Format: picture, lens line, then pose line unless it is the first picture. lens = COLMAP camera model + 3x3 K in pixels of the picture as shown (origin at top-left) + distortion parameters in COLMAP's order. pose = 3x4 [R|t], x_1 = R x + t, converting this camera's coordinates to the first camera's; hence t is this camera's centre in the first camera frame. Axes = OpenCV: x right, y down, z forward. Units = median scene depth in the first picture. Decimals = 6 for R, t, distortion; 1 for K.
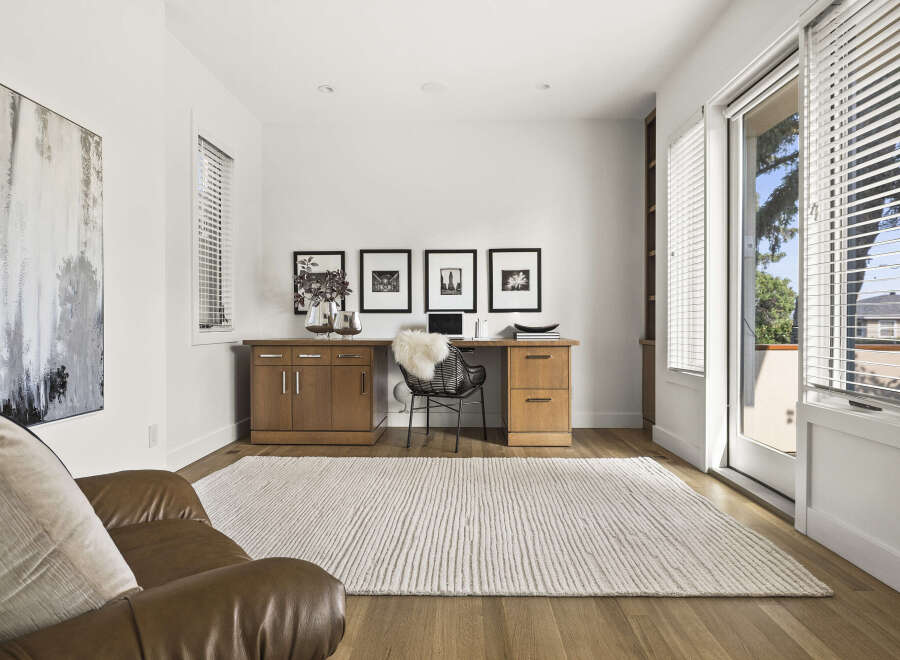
lens RADIAL K [[500.6, 0, 453.1], [0, 500.6, 326.2], [0, 0, 1]] dist [0.002162, 0.000307]
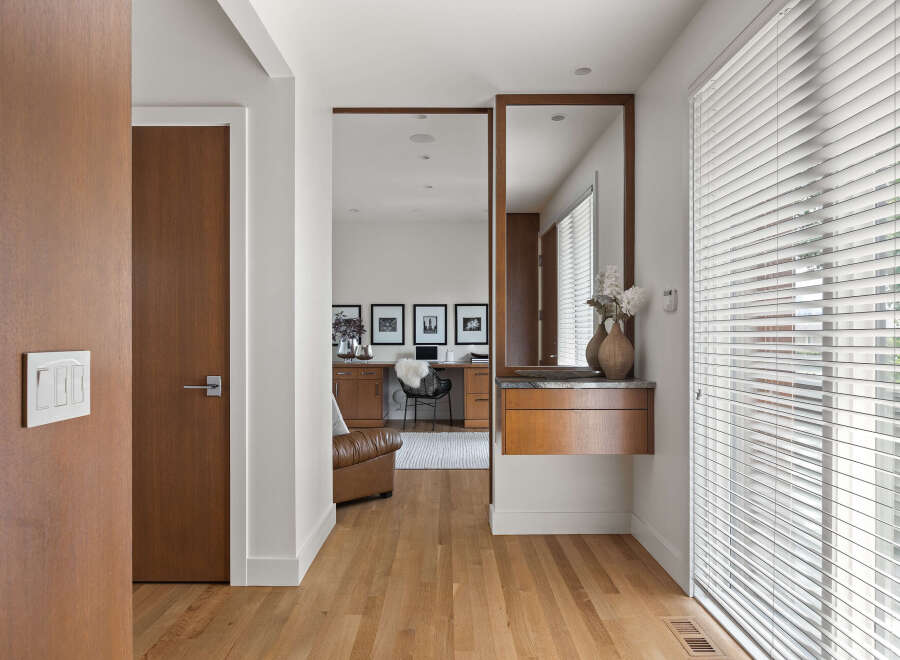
lens RADIAL K [[500.6, 0, 444.4], [0, 500.6, 333.7], [0, 0, 1]] dist [0.002162, 0.000307]
pose [[0.999768, 0.000382, 0.021540, 0.005986], [-0.000105, 0.999917, -0.012858, -0.042641], [-0.021543, 0.012853, 0.999685, -0.551119]]
